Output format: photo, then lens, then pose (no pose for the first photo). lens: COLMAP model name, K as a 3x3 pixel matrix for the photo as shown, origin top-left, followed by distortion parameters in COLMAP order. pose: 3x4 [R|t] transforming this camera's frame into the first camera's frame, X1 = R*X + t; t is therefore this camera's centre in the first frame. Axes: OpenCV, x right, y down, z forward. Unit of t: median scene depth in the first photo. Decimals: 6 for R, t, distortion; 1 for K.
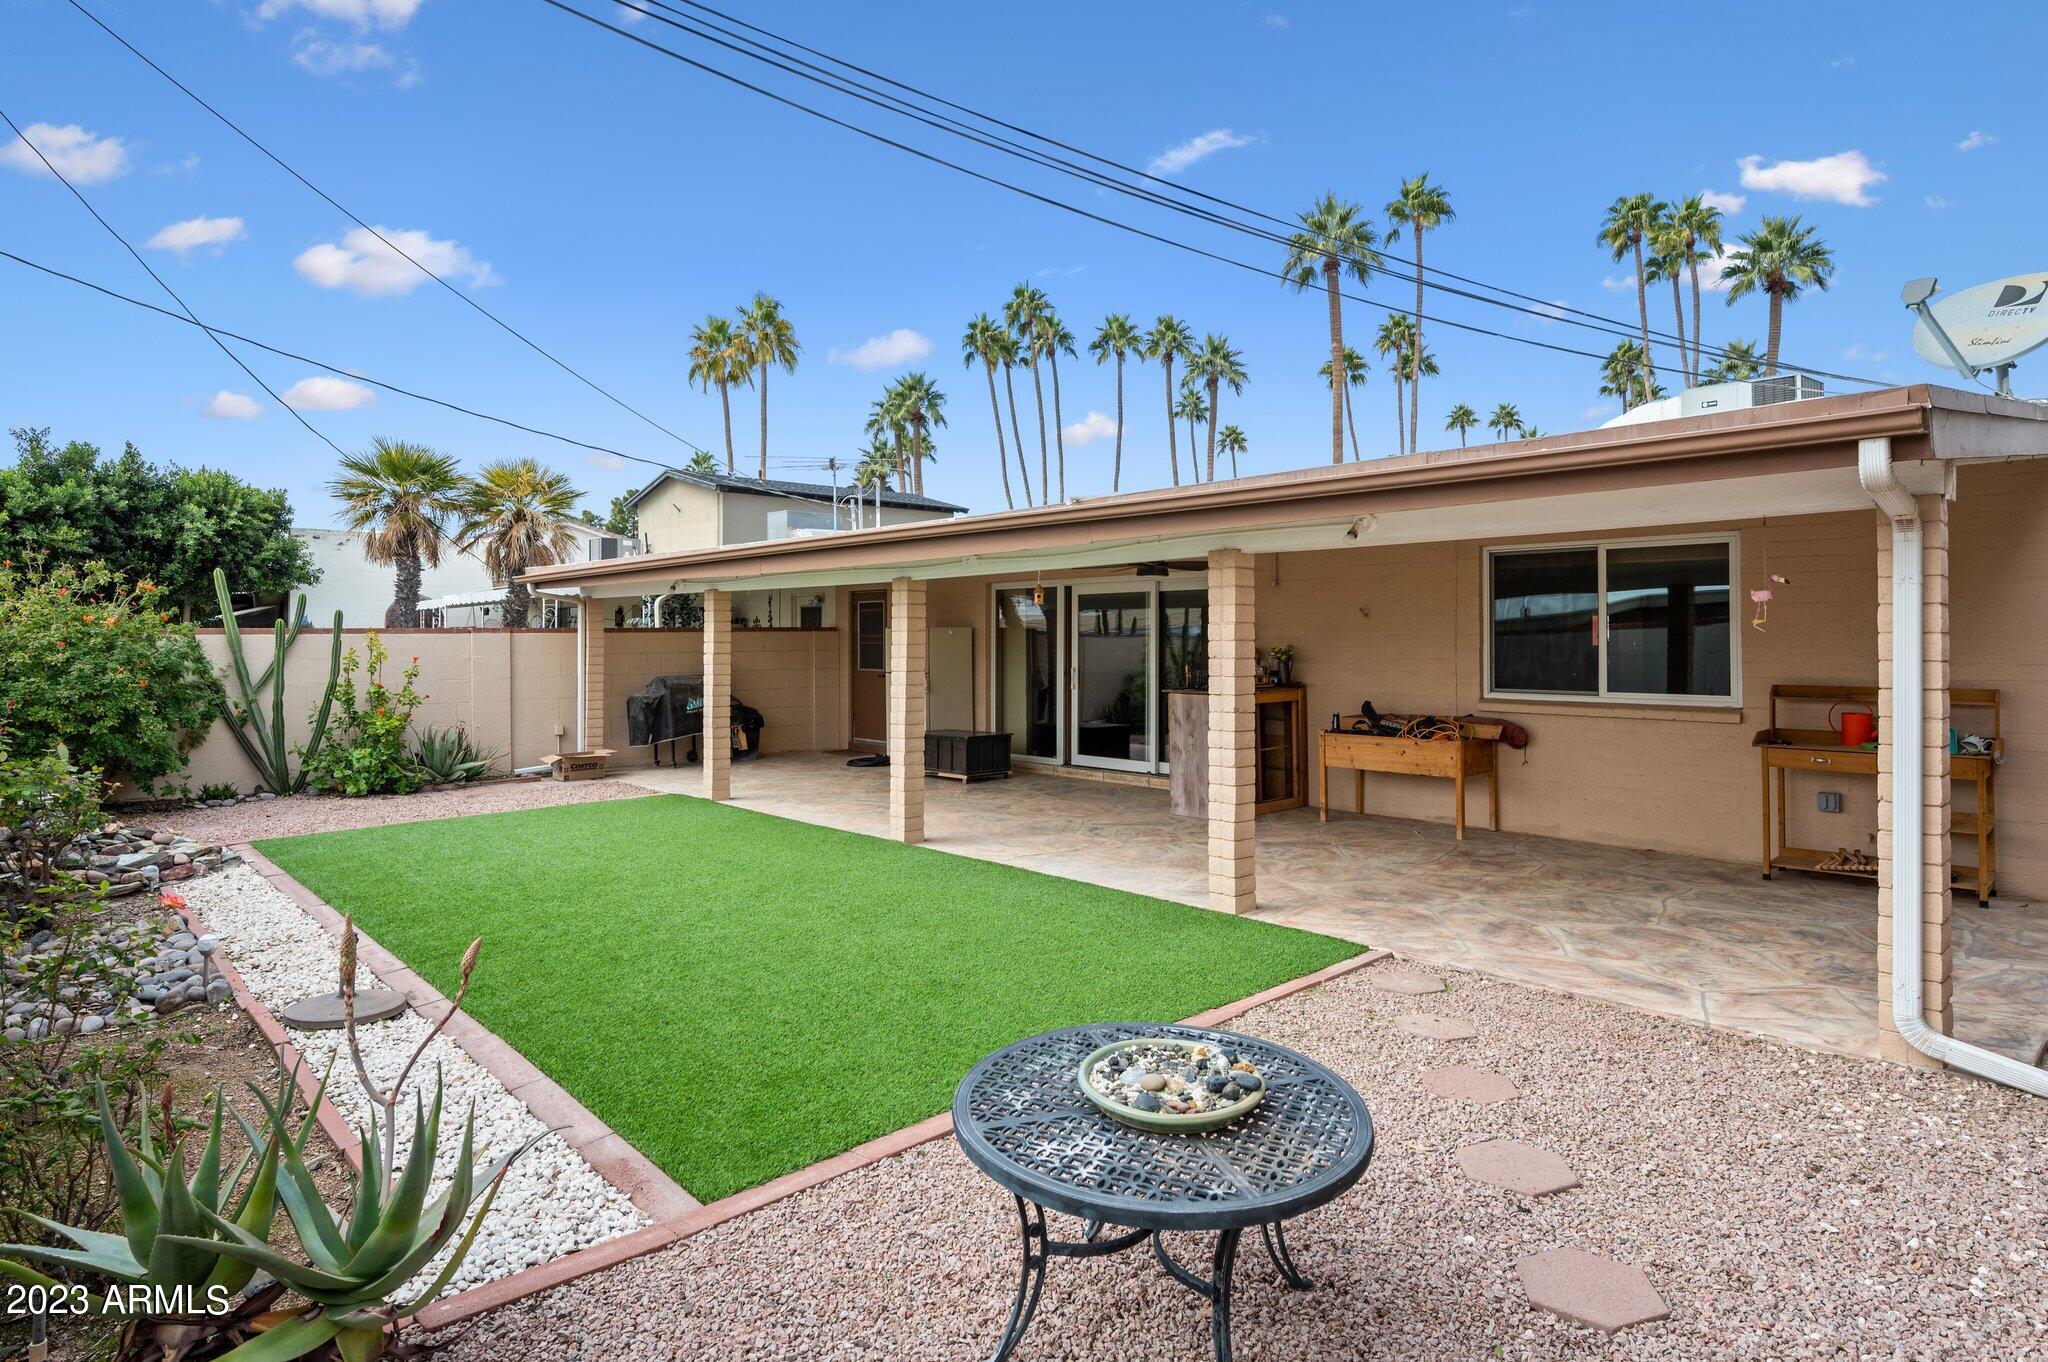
lens RADIAL K [[1120.9, 0, 1044.6], [0, 1120.9, 625.4], [0, 0, 1]] dist [0.000645, 0.000317]
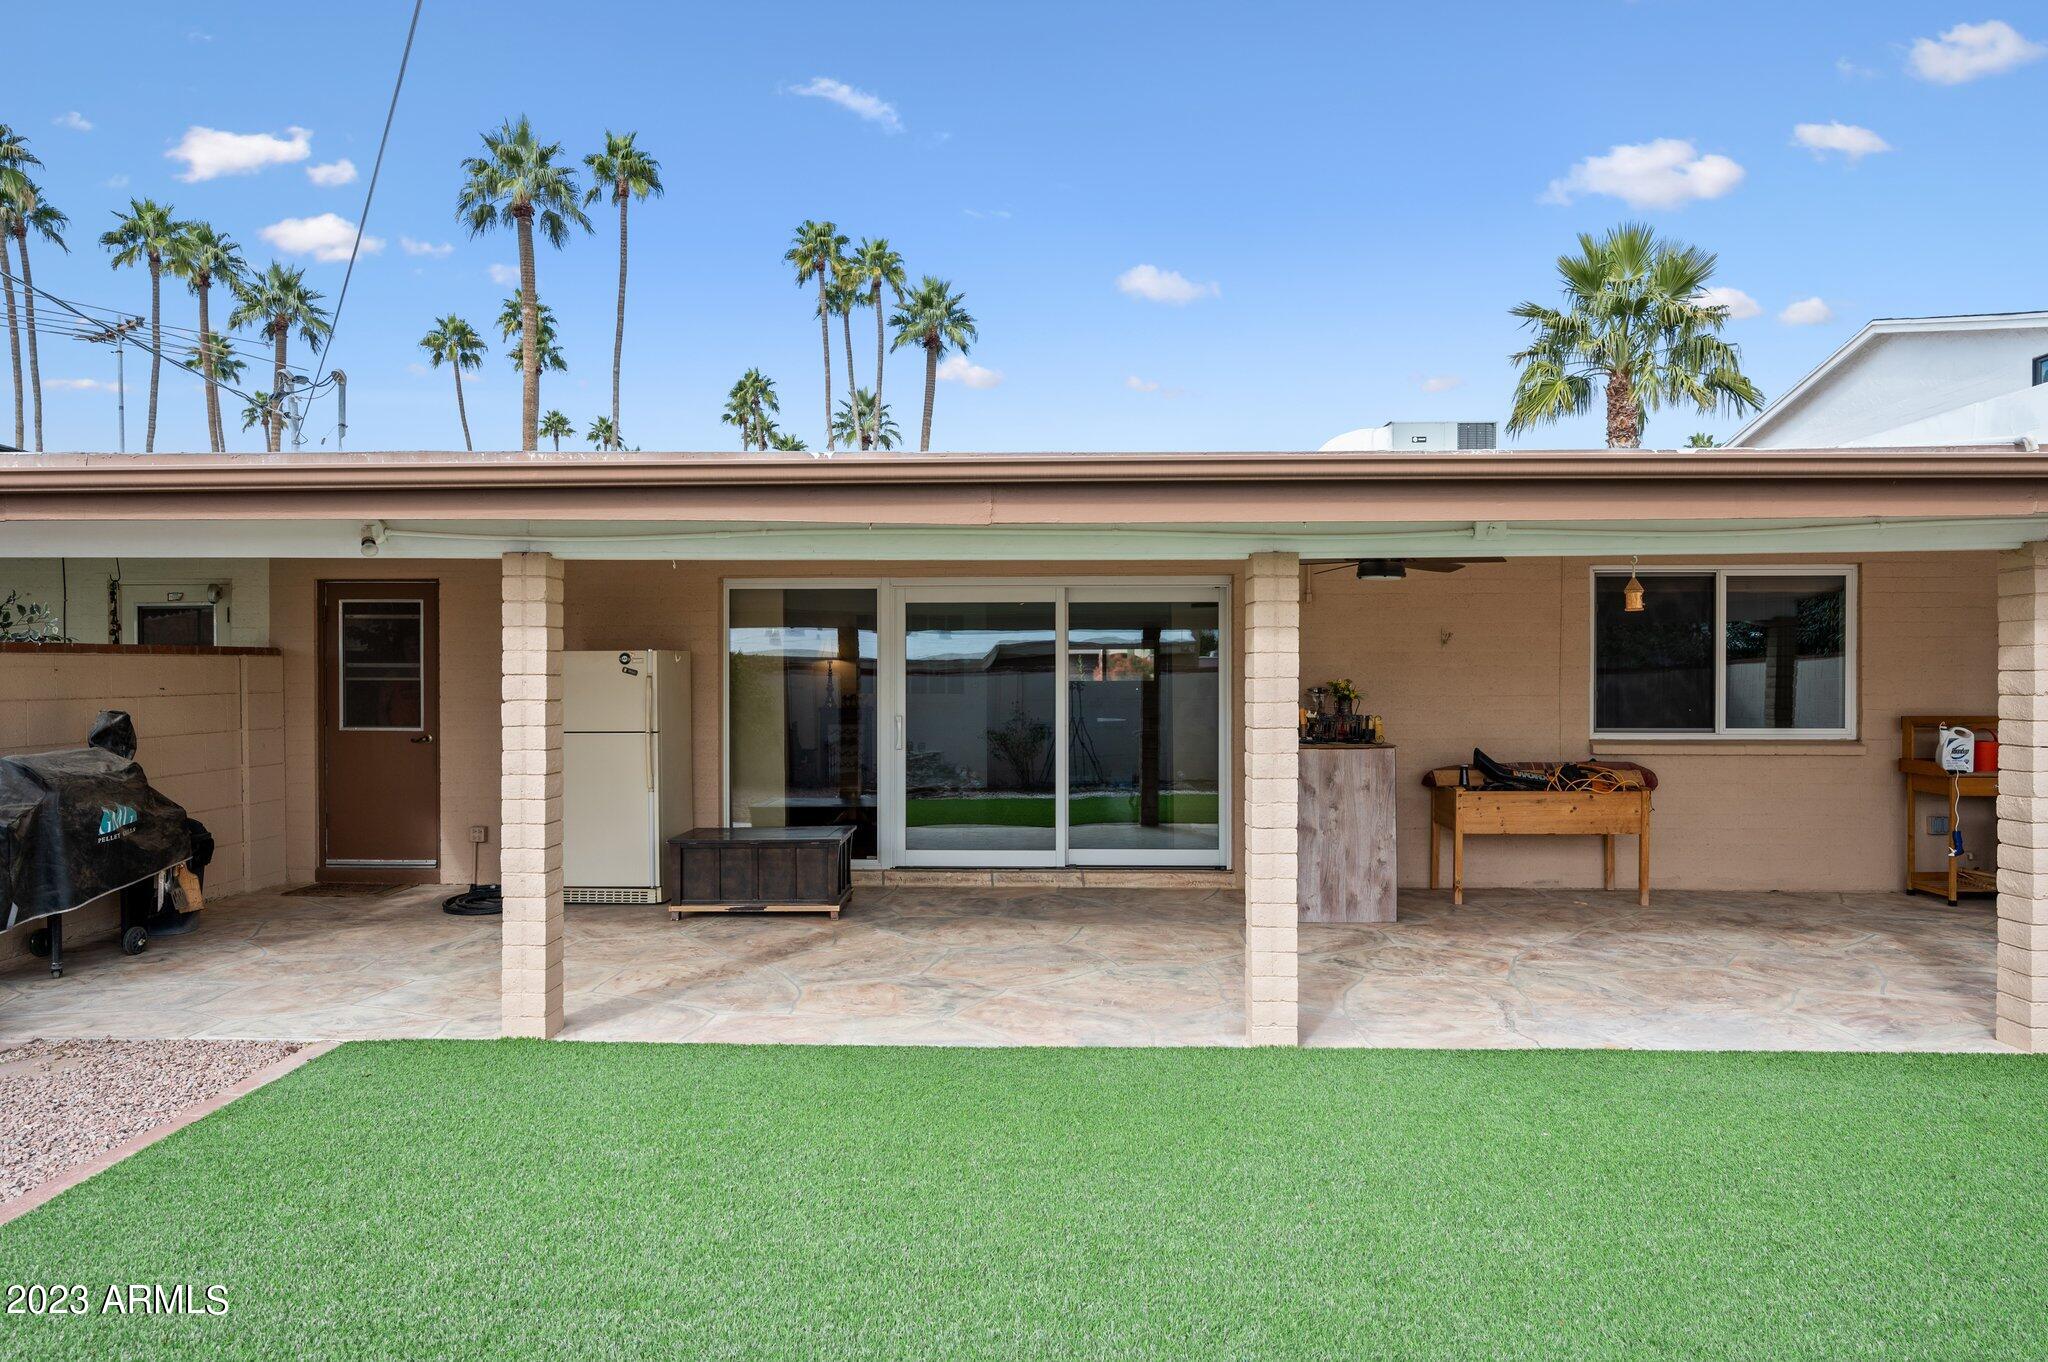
lens RADIAL K [[1223.0, 0, 1023.9], [0, 1223.0, 686.5], [0, 0, 1]] dist [-0.001412, -0.001151]
pose [[0.712664, -0.005460, 0.701484, -0.106861], [-0.009688, 0.999798, 0.017625, 0.002037], [-0.701439, -0.019357, 0.712467, 0.115431]]
